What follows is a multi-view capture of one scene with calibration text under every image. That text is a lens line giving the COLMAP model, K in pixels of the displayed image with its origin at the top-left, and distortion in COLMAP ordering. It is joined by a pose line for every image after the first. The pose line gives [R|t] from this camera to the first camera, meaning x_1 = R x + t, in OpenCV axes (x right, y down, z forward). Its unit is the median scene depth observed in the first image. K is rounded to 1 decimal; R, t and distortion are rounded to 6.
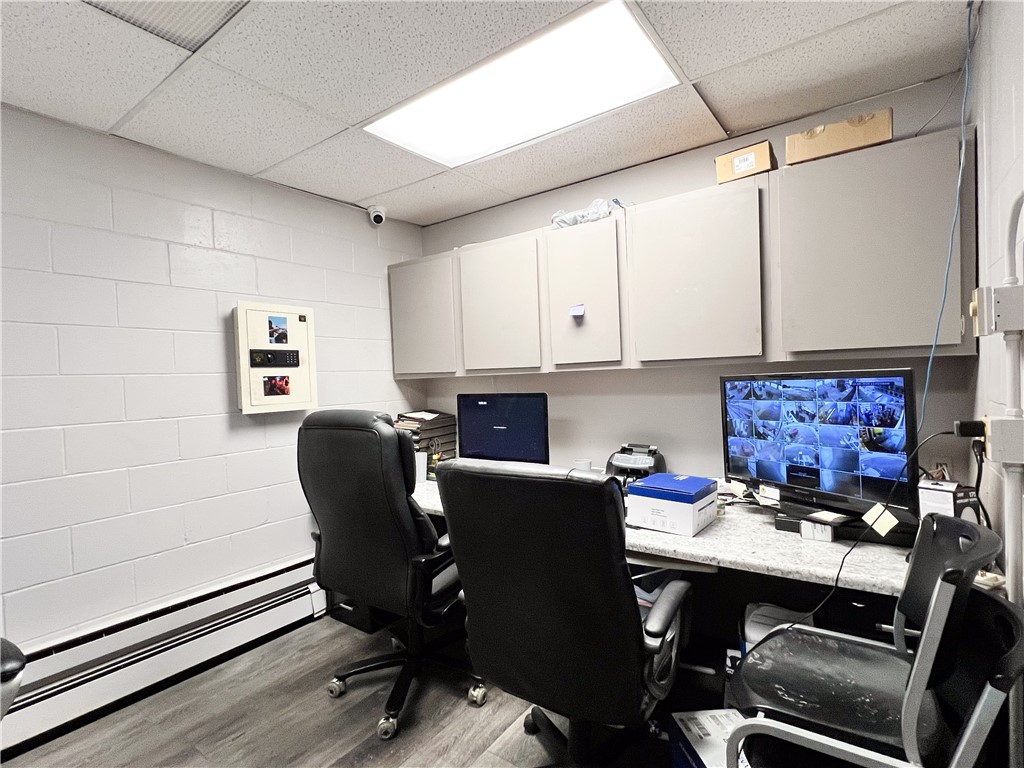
lens RADIAL K [[502.6, 0, 512.0], [0, 502.6, 384.0], [0, 0, 1]] dist [-0.000461, -0.000075]
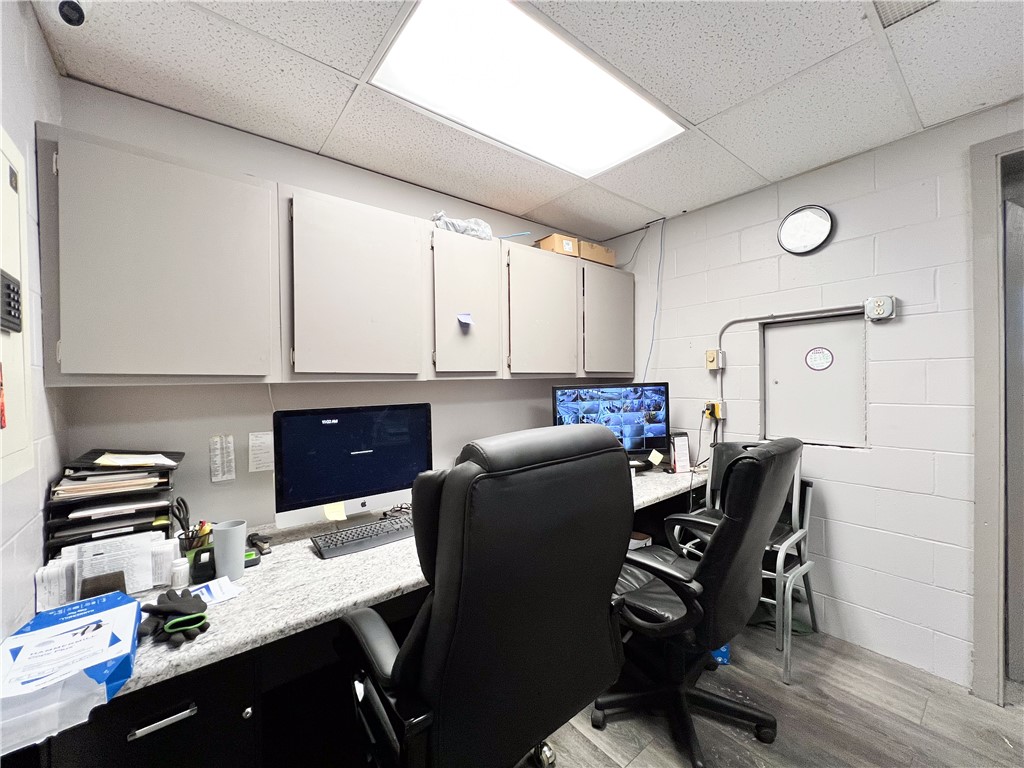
lens RADIAL K [[410.6, 0, 512.0], [0, 410.6, 384.0], [0, 0, 1]] dist [0.000918, 0.000099]
pose [[0.258650, 0.026991, 0.965594, -0.875979], [0.022308, 0.999176, -0.033906, 0.017409], [-0.965713, 0.030310, 0.257835, 0.975248]]
